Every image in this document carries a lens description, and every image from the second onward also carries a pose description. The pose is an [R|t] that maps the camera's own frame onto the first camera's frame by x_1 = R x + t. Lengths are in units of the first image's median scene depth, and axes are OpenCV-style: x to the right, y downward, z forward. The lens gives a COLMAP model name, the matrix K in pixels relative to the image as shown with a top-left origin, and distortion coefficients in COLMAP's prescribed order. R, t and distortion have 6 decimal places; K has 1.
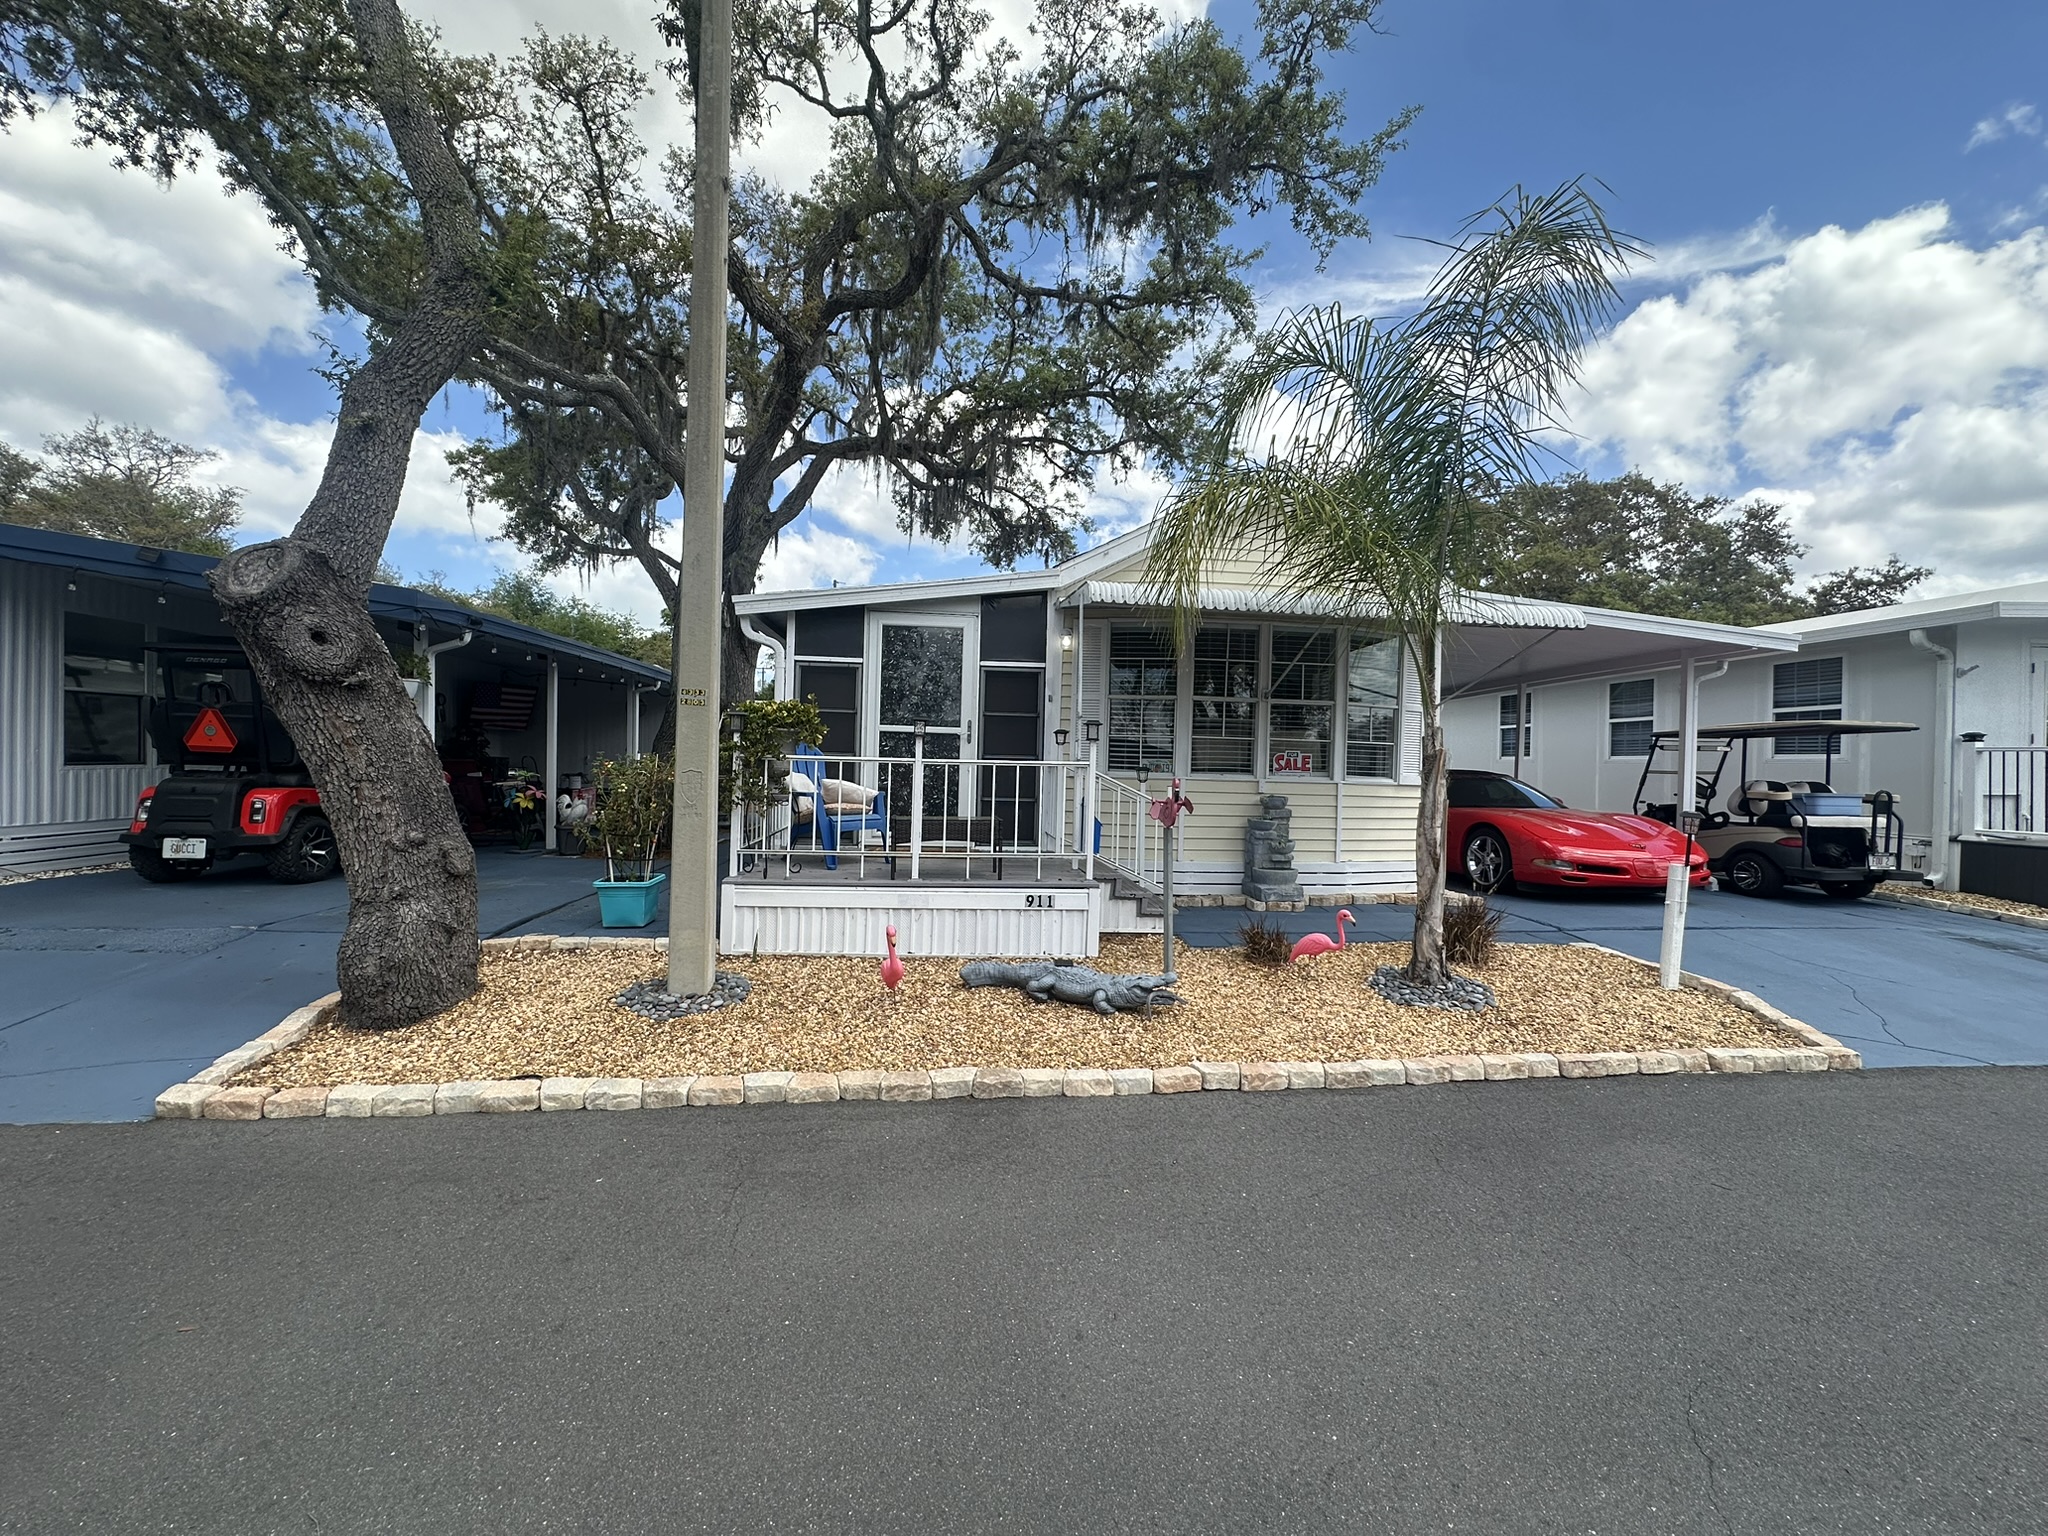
lens RADIAL K [[822.0, 0, 1026.3], [0, 822.0, 776.5], [0, 0, 1]] dist [-0.008119, 0.000077]
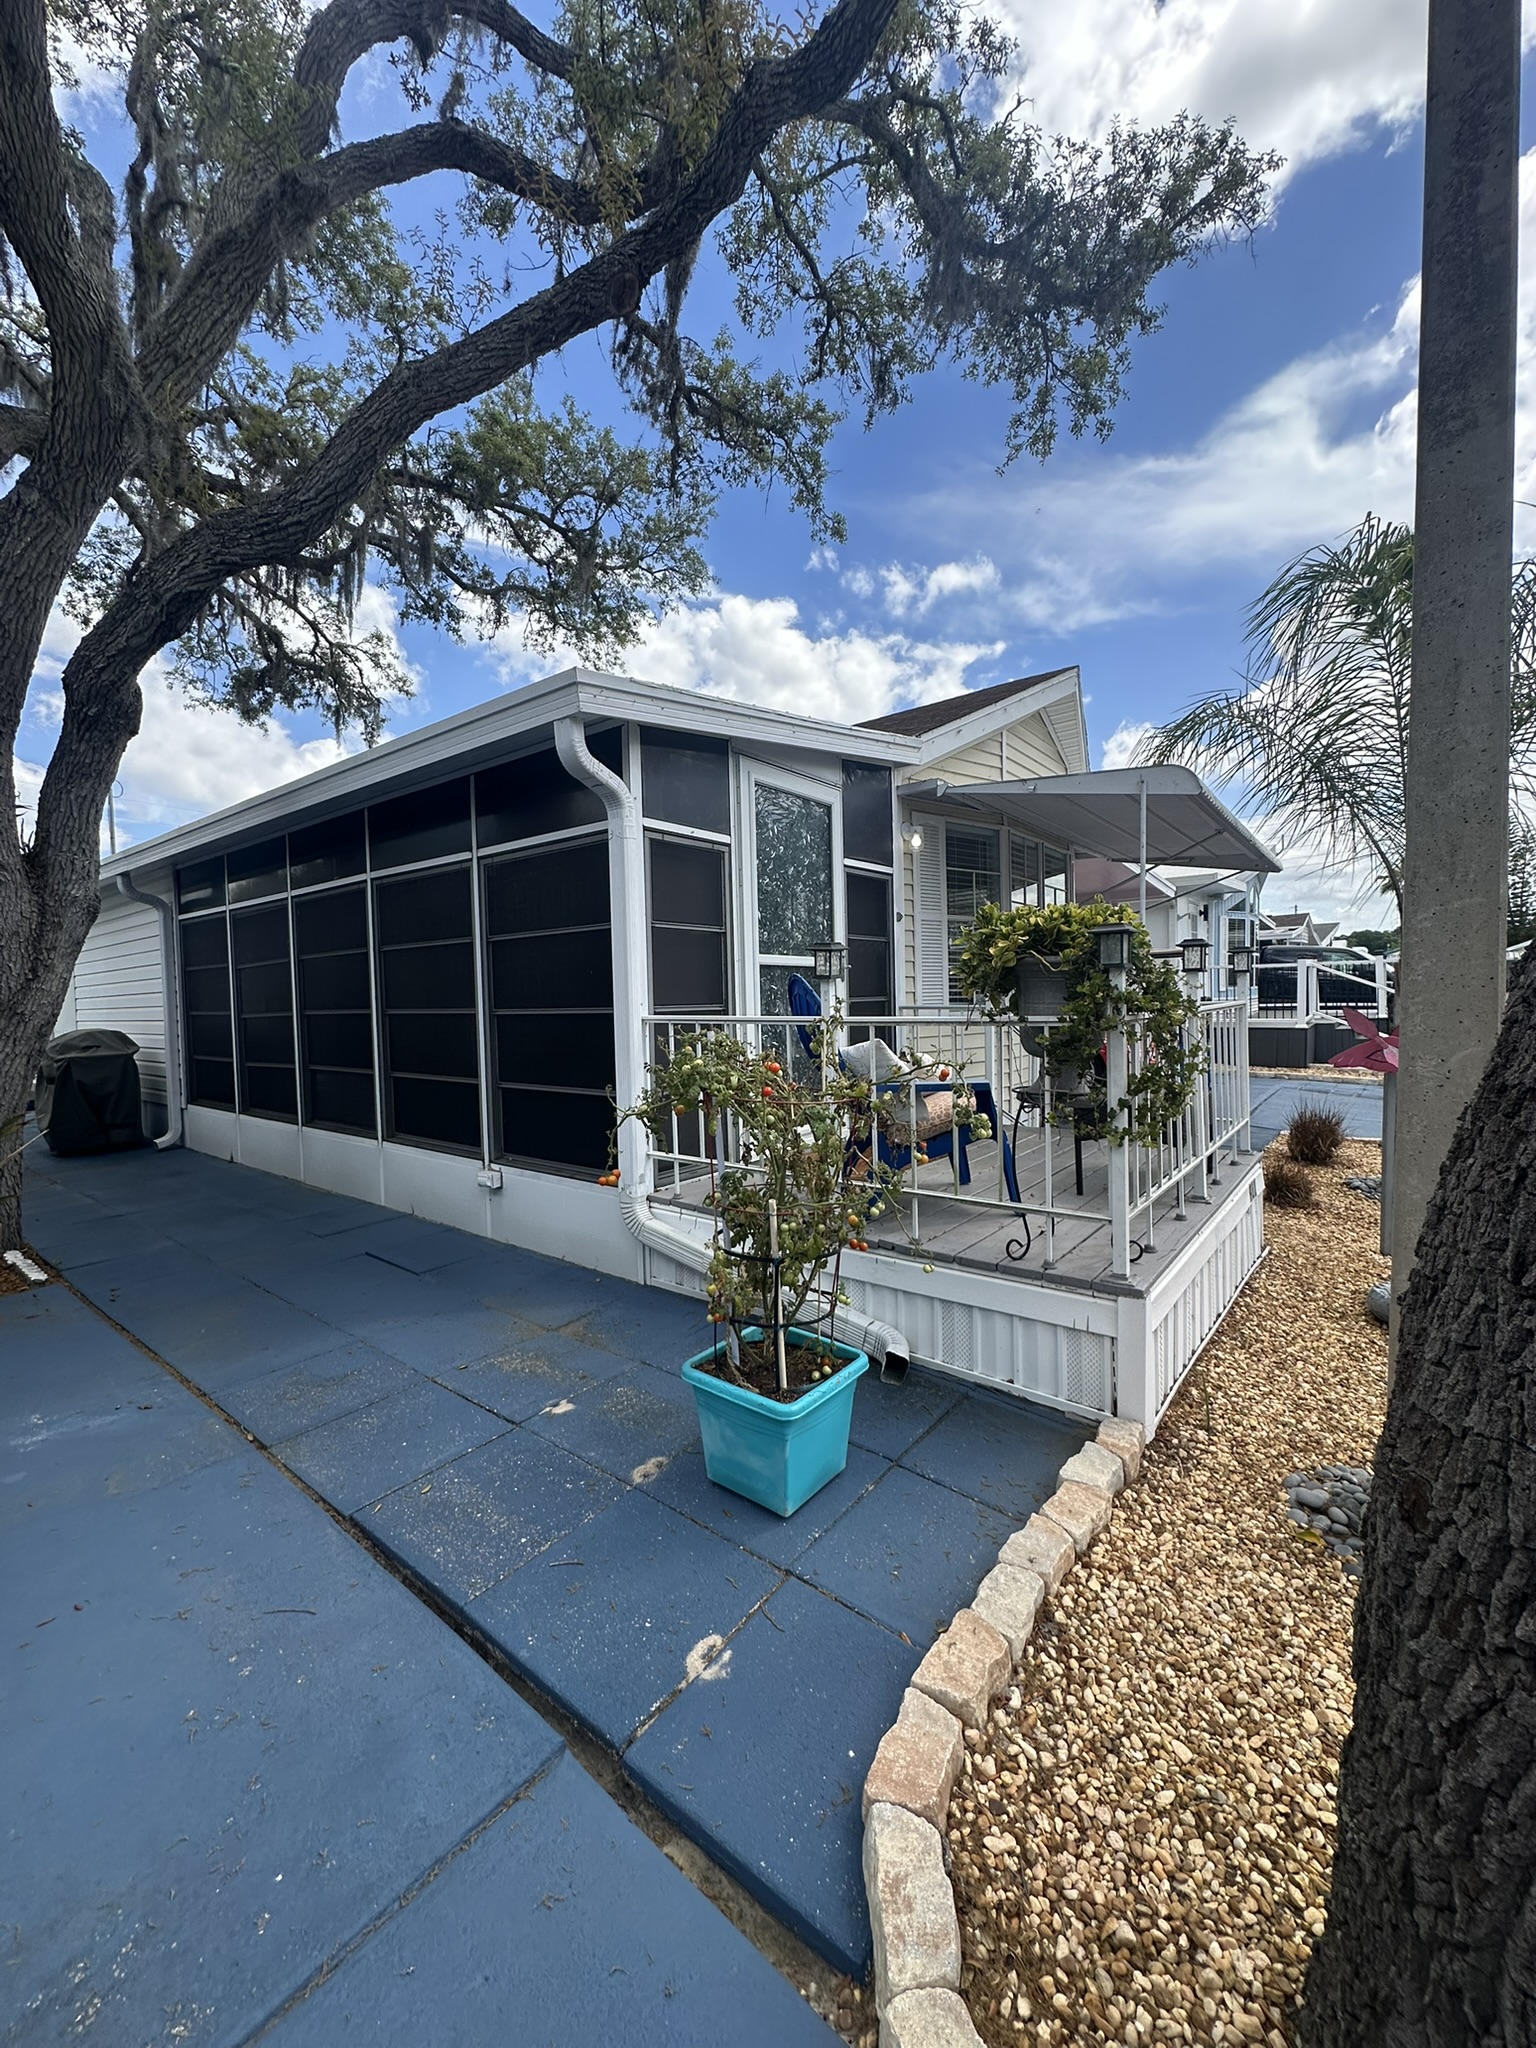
lens RADIAL K [[822.0, 0, 768.0], [0, 822.0, 1024.0], [0, 0, 1]] dist [-0.008119, 0.000077]
pose [[0.668804, -0.062815, 0.740781, -0.599206], [0.051045, 0.997953, 0.038537, -0.033252], [-0.741685, 0.012040, 0.670641, 0.597460]]
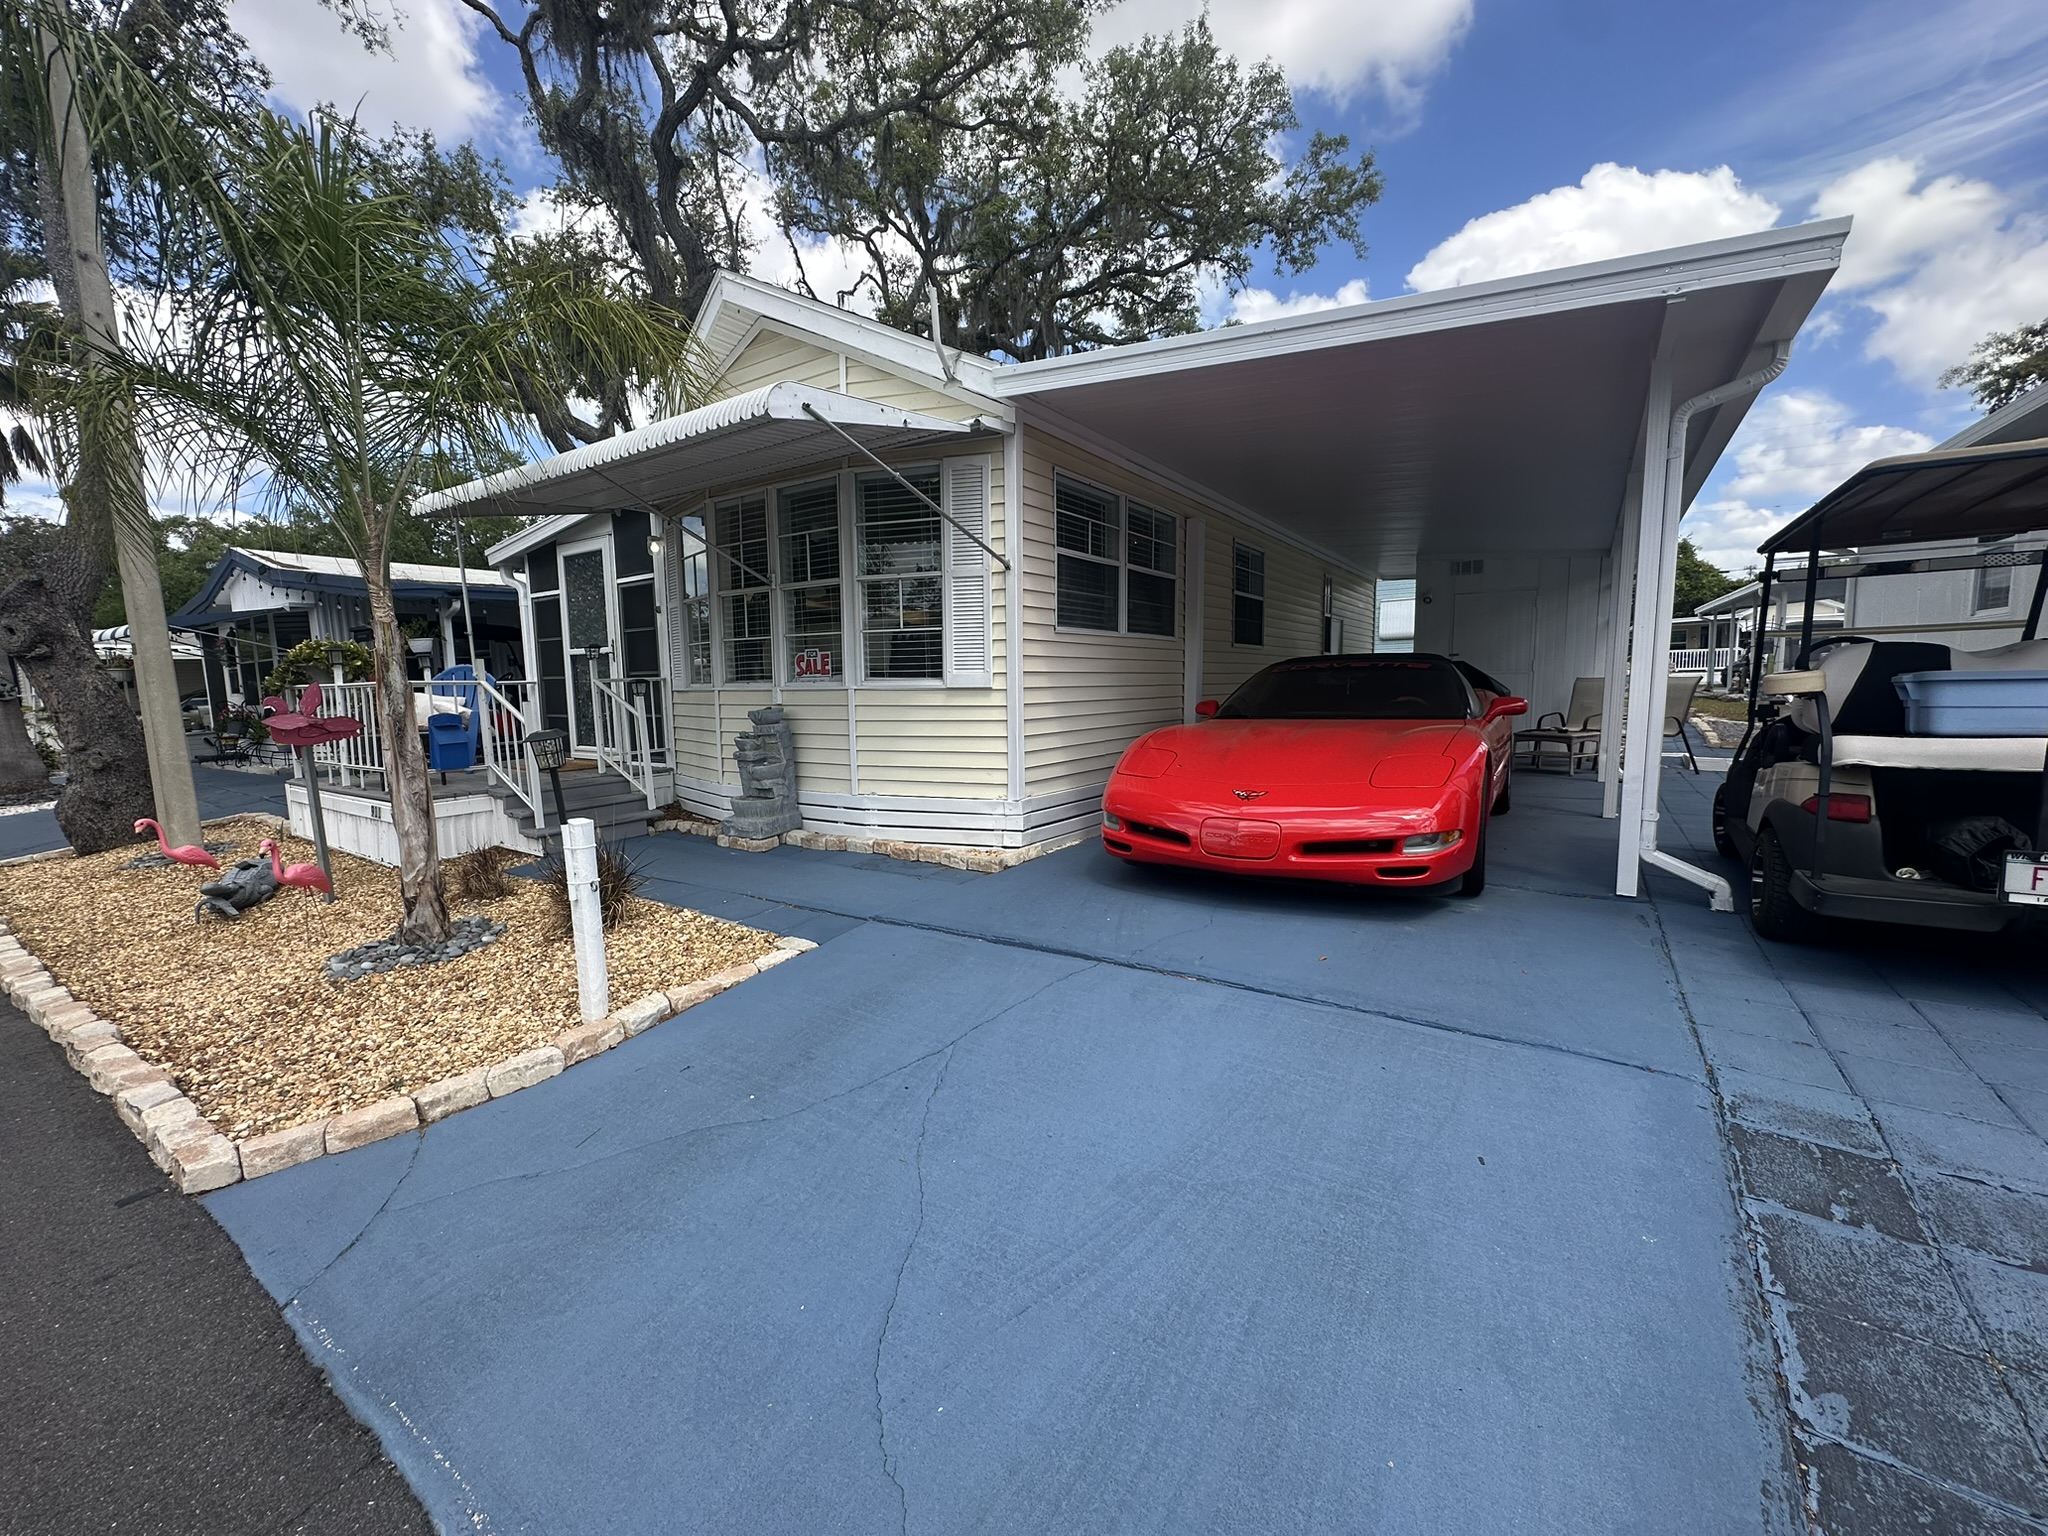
lens RADIAL K [[822.0, 0, 1026.3], [0, 822.0, 776.5], [0, 0, 1]] dist [-0.008119, 0.000077]
pose [[0.788535, 0.035354, -0.613973, 0.959615], [0.032927, 0.994487, 0.099553, 0.017885], [0.614108, -0.098718, 0.783023, 0.496832]]
